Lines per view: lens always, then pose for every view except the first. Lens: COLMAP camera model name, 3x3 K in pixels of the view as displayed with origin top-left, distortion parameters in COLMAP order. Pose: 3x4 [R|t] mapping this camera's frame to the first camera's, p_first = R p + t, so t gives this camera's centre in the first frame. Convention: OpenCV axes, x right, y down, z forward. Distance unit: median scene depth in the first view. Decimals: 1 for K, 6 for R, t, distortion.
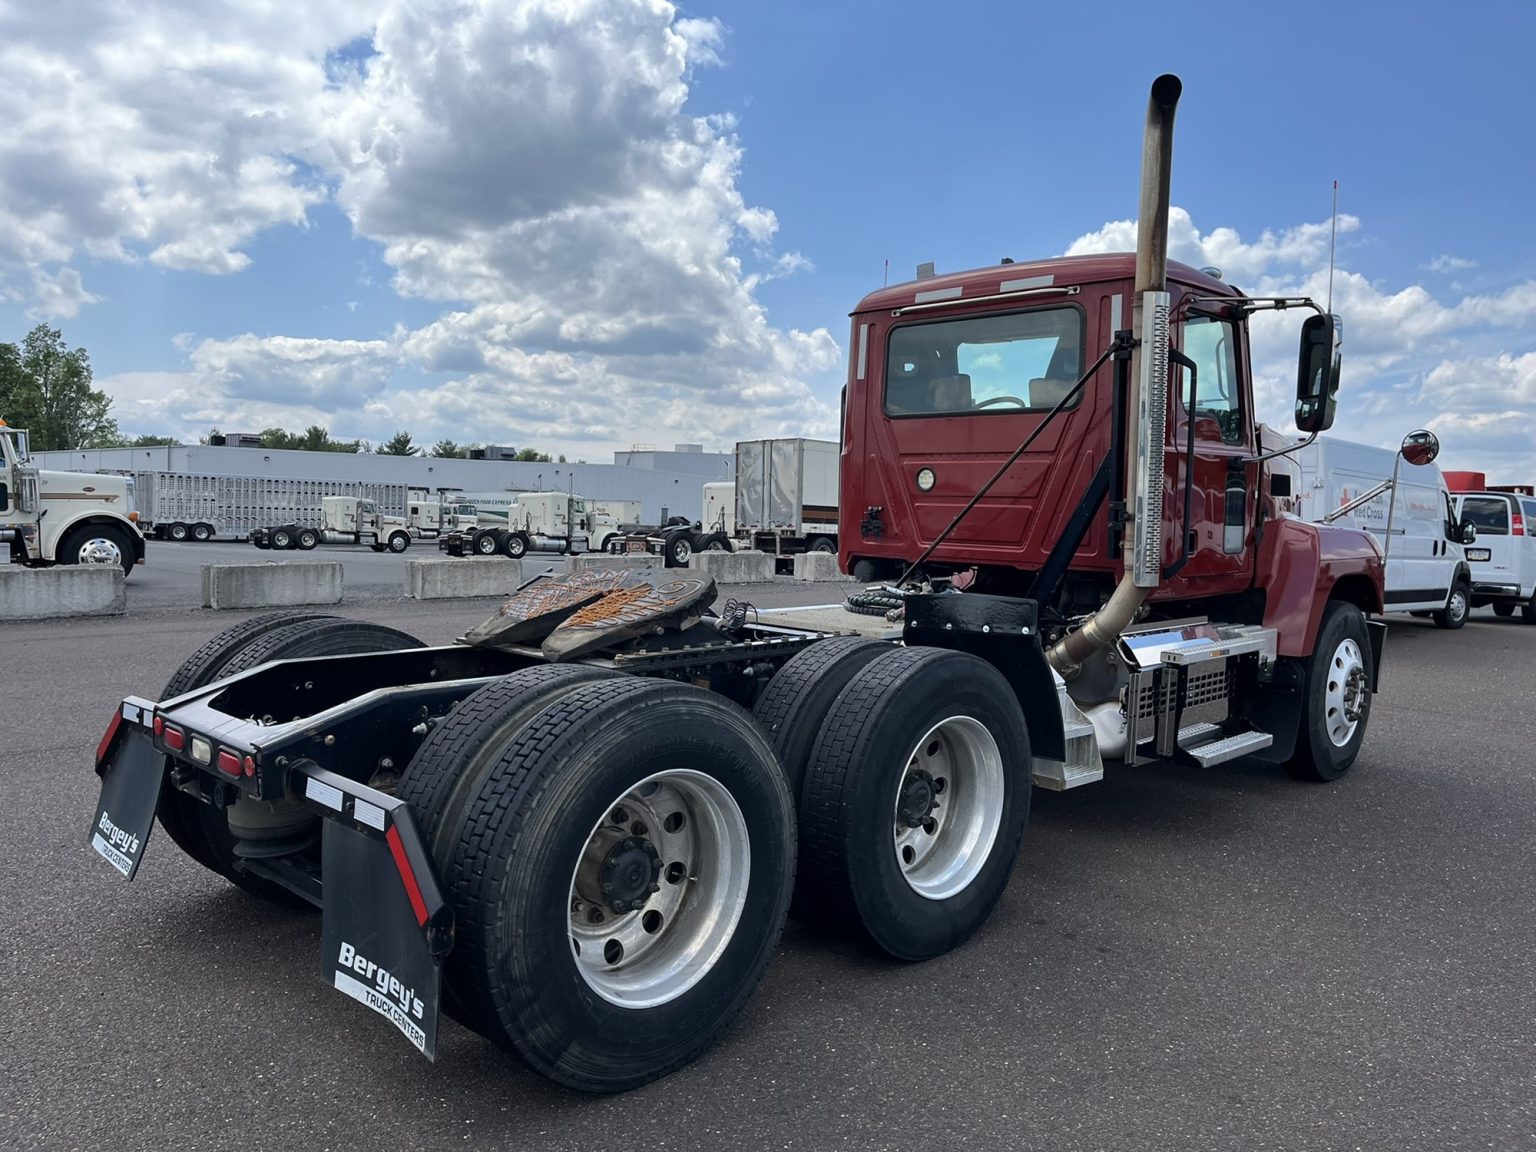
lens RADIAL K [[1137.8, 0, 768.0], [0, 1137.8, 576.0], [0, 0, 1]] dist [0.004997, 0.000084]
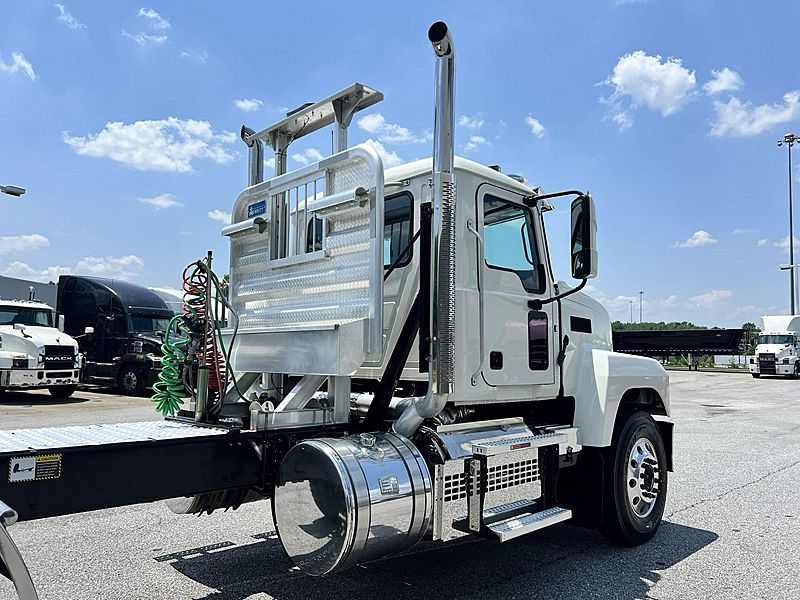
lens RADIAL K [[592.6, 0, 400.0], [0, 592.6, 300.0], [0, 0, 1]] dist [0.004997, 0.000084]
pose [[0.999999, -0.000498, -0.001511, 0.257658], [0.000258, 0.987897, -0.155113, 0.006411], [0.001570, 0.155113, 0.987896, 0.295561]]
